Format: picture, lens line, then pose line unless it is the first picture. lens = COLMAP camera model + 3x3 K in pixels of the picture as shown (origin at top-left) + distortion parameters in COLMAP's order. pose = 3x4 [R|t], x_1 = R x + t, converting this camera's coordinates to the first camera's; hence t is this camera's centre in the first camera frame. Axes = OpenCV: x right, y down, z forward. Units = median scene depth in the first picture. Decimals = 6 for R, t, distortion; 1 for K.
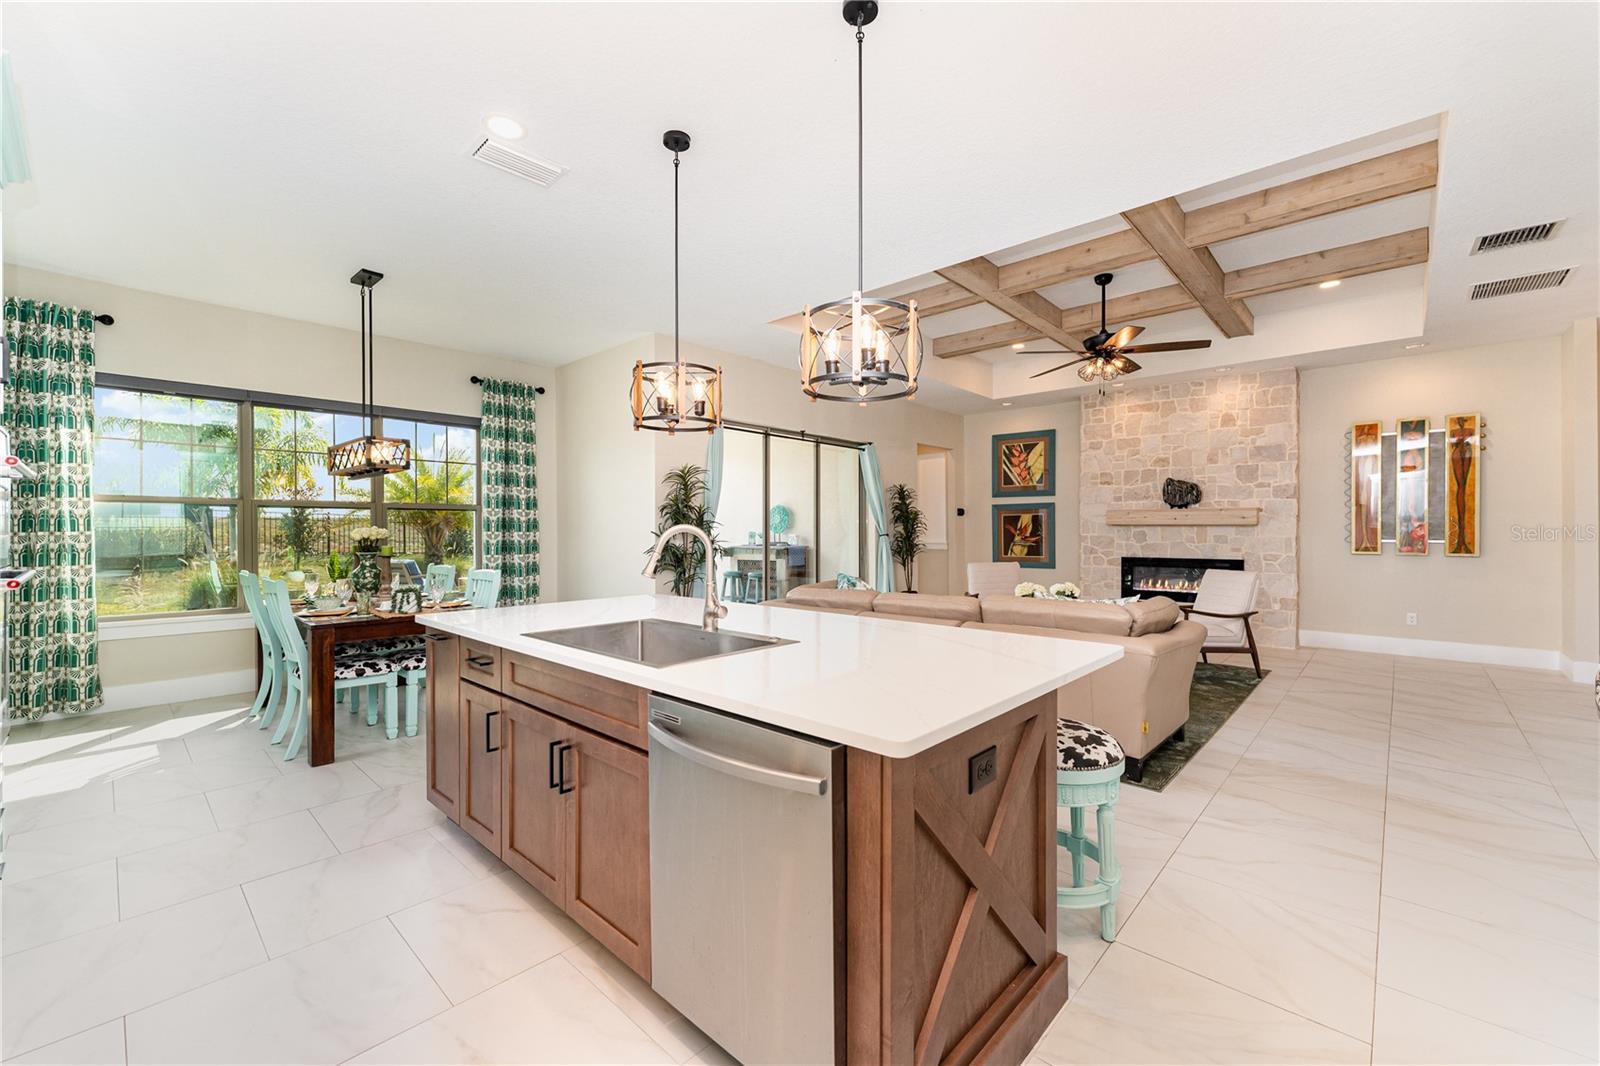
lens RADIAL K [[644.5, 0, 809.2], [0, 644.5, 534.0], [0, 0, 1]] dist [0.008376, -0.000115]
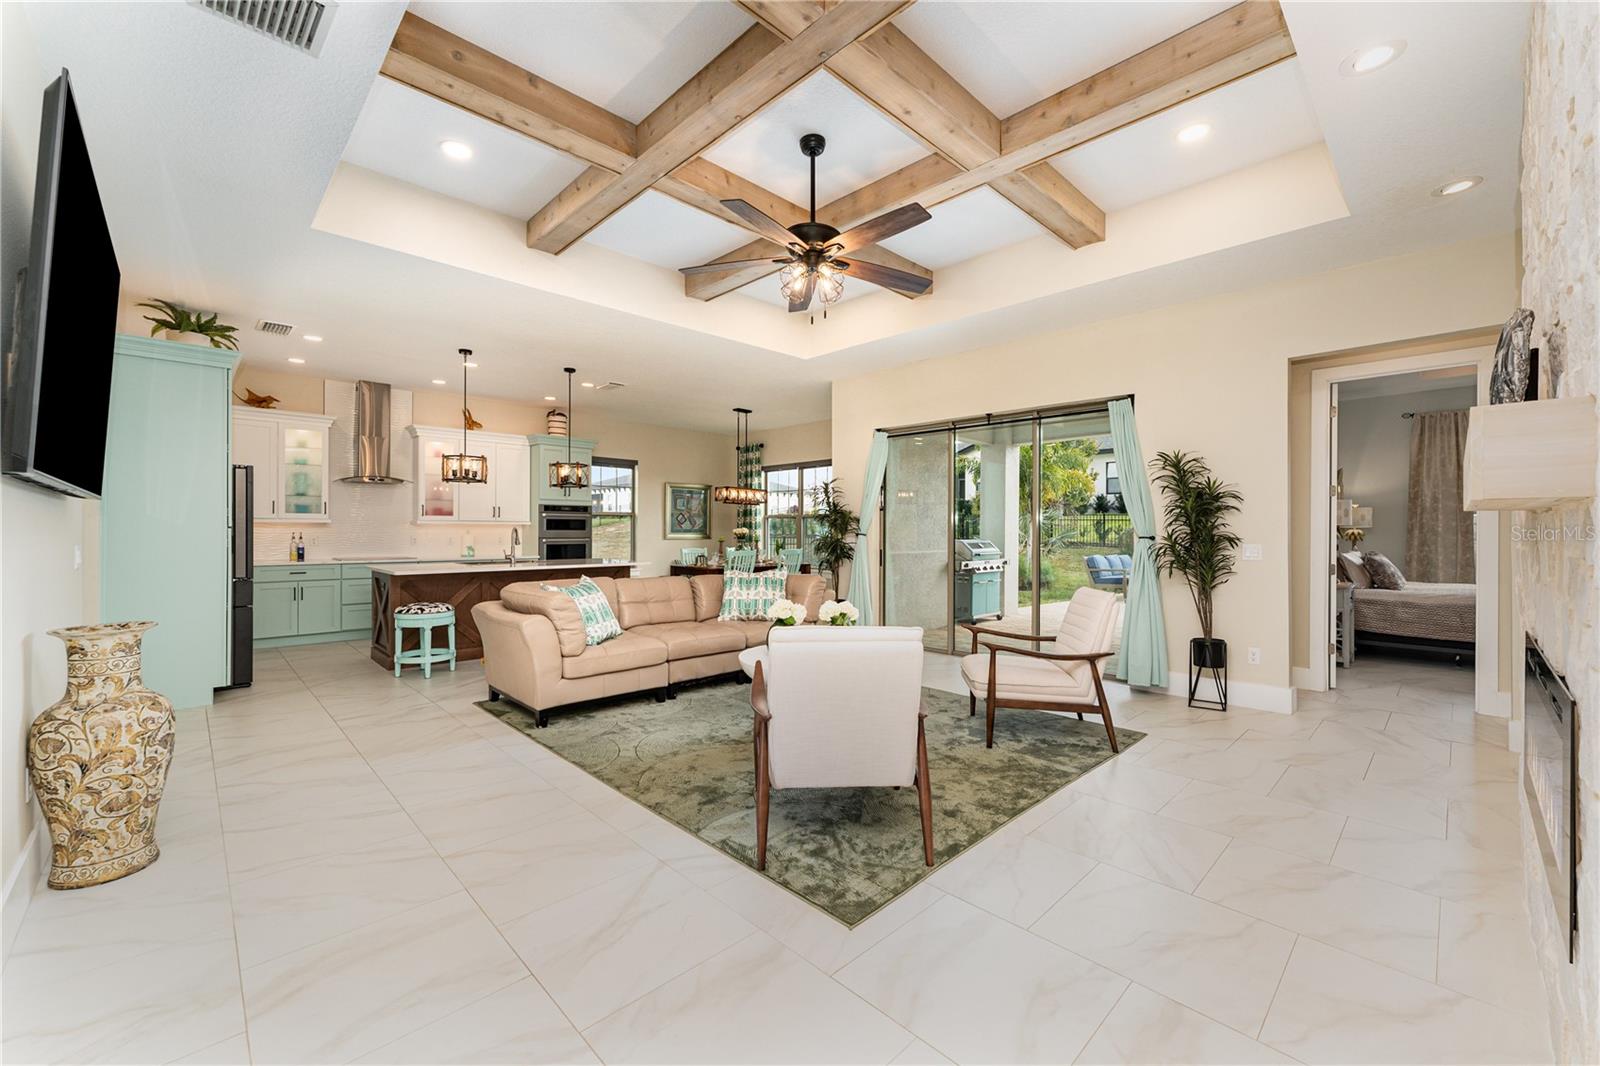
lens RADIAL K [[644.5, 0, 798.4], [0, 644.5, 527.3], [0, 0, 1]] dist [0.008376, -0.000115]
pose [[-0.057839, -0.010741, -0.998268, 1.386901], [-0.016668, 0.999813, -0.009792, 0.007999], [0.998187, 0.016073, -0.058008, 1.289524]]
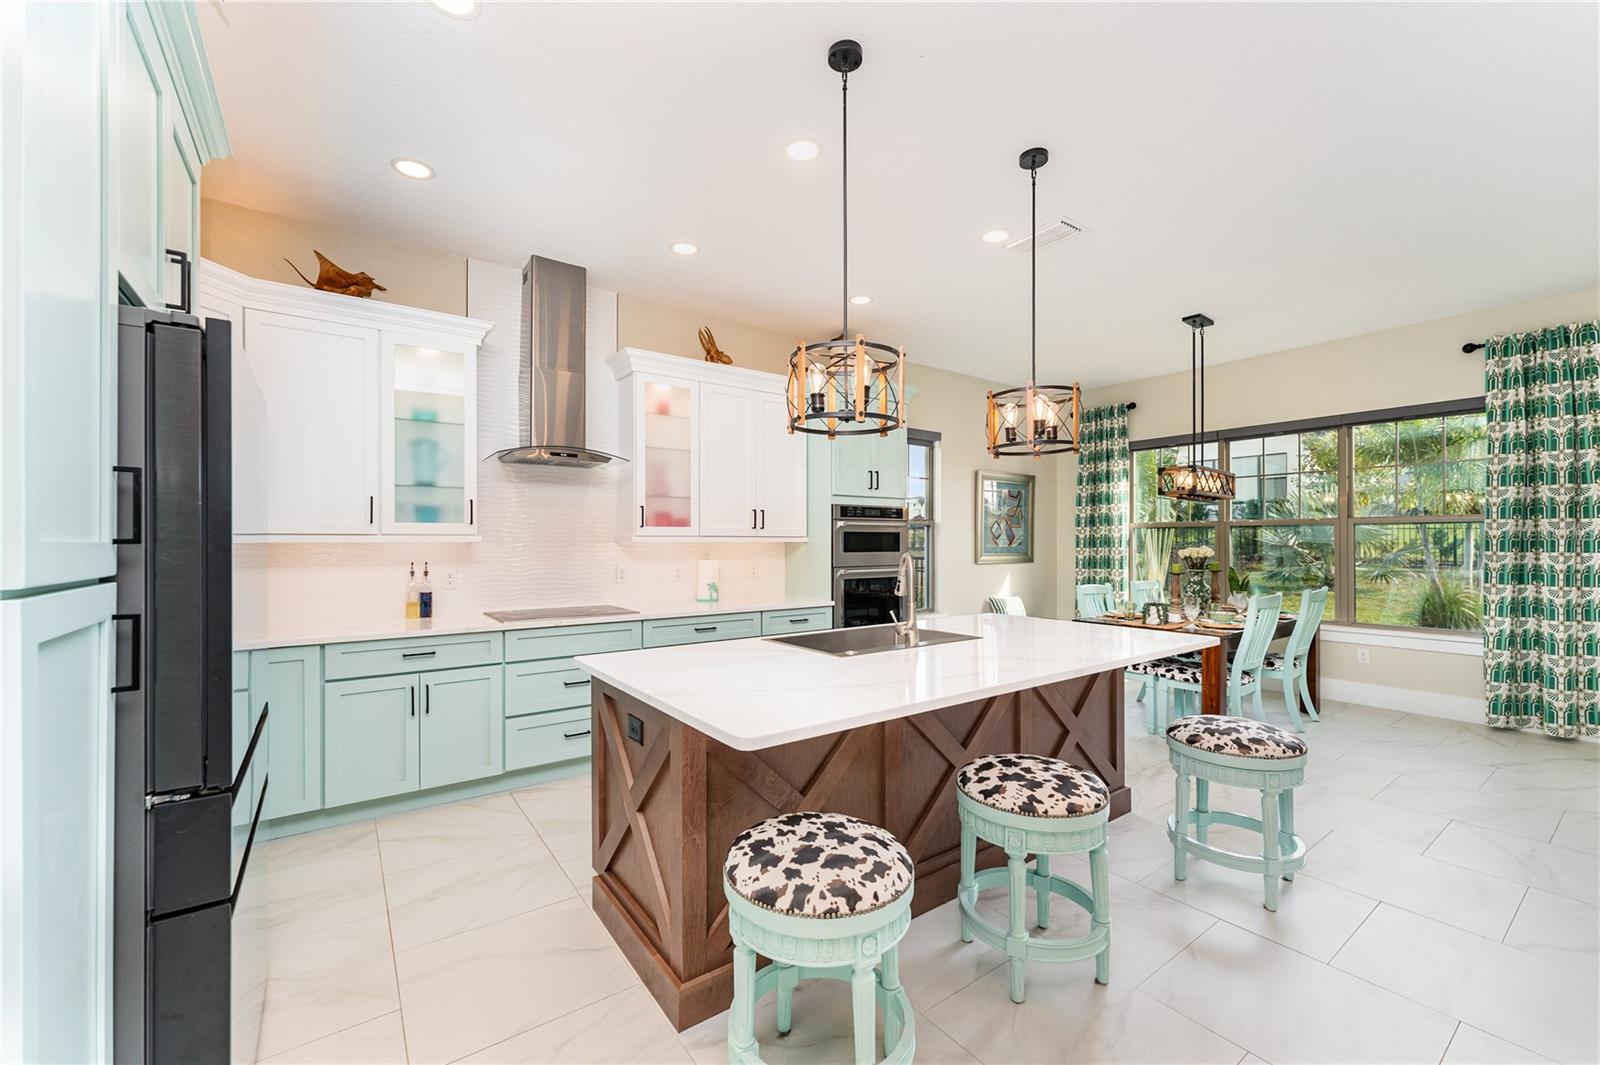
lens RADIAL K [[636.8, 0, 793.5], [0, 636.8, 540.2], [0, 0, 1]] dist [0.000183, 0.000124]
pose [[-0.199871, -0.009523, -0.979776, 0.498826], [-0.013215, 0.999888, -0.007022, -0.001744], [0.979733, 0.011545, -0.199975, 0.535772]]
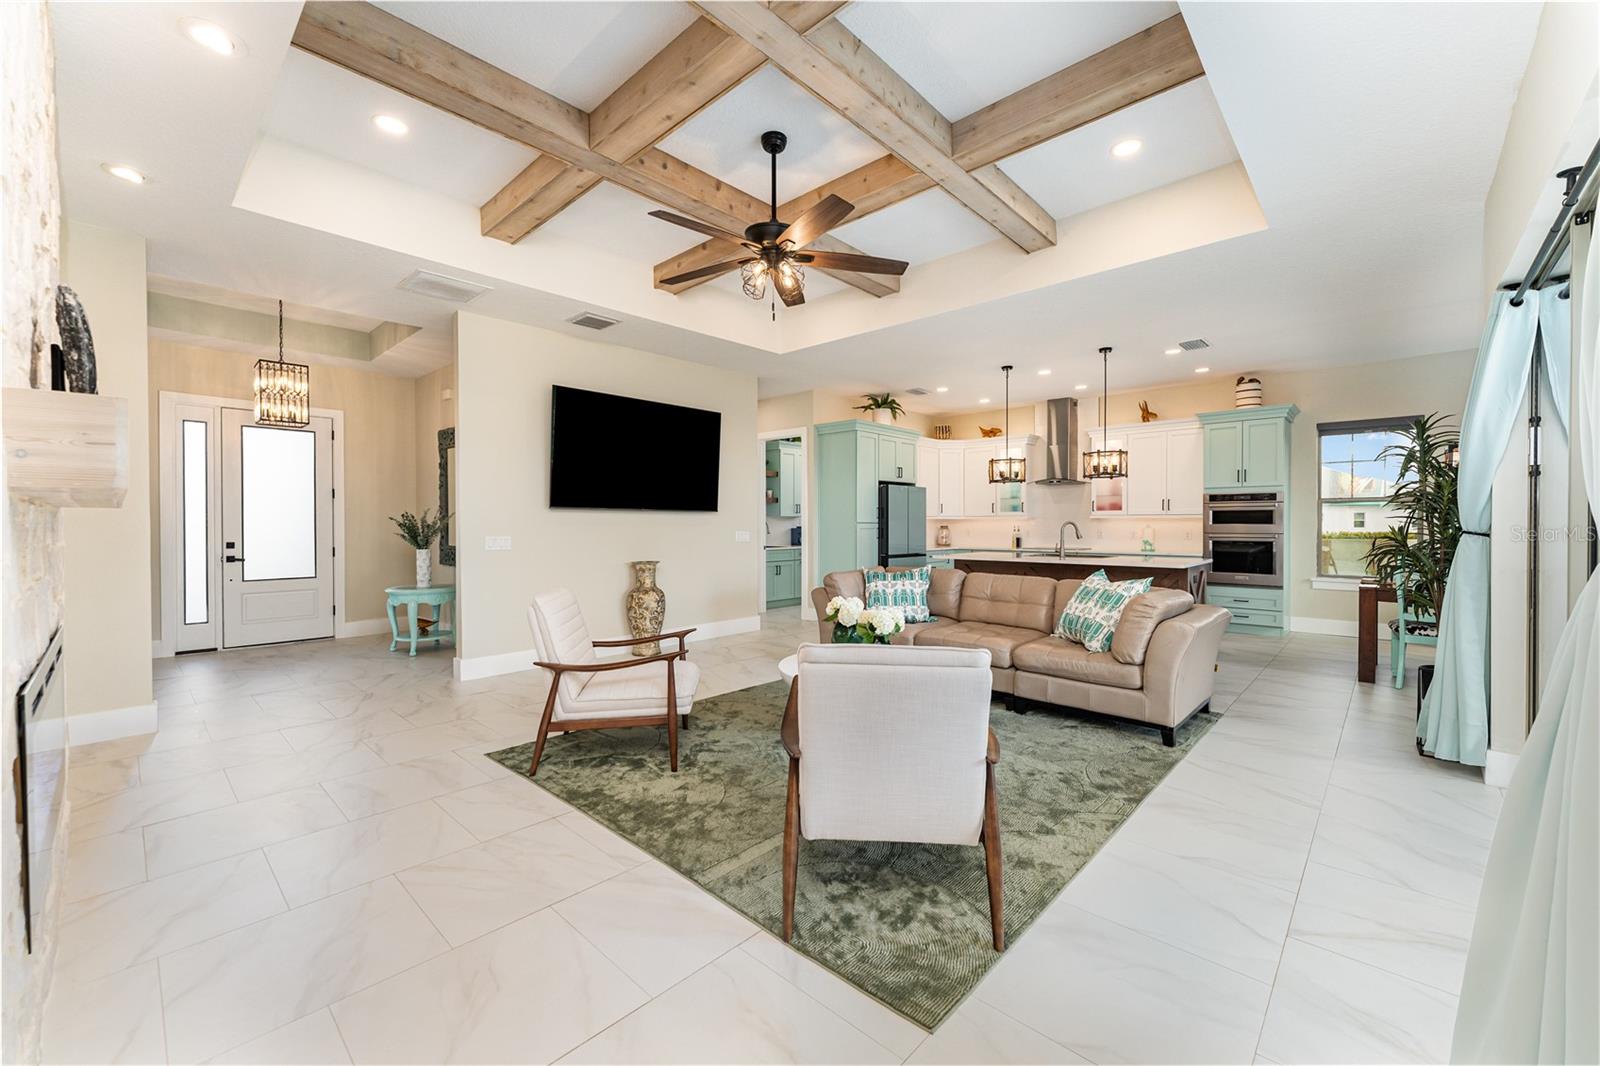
lens RADIAL K [[644.5, 0, 802.0], [0, 644.5, 530.0], [0, 0, 1]] dist [0.008376, -0.000115]
pose [[-0.999977, -0.002559, 0.006335, 0.523130], [-0.002402, 0.999693, 0.024658, -0.012604], [-0.006396, 0.024642, -0.999676, 2.095512]]
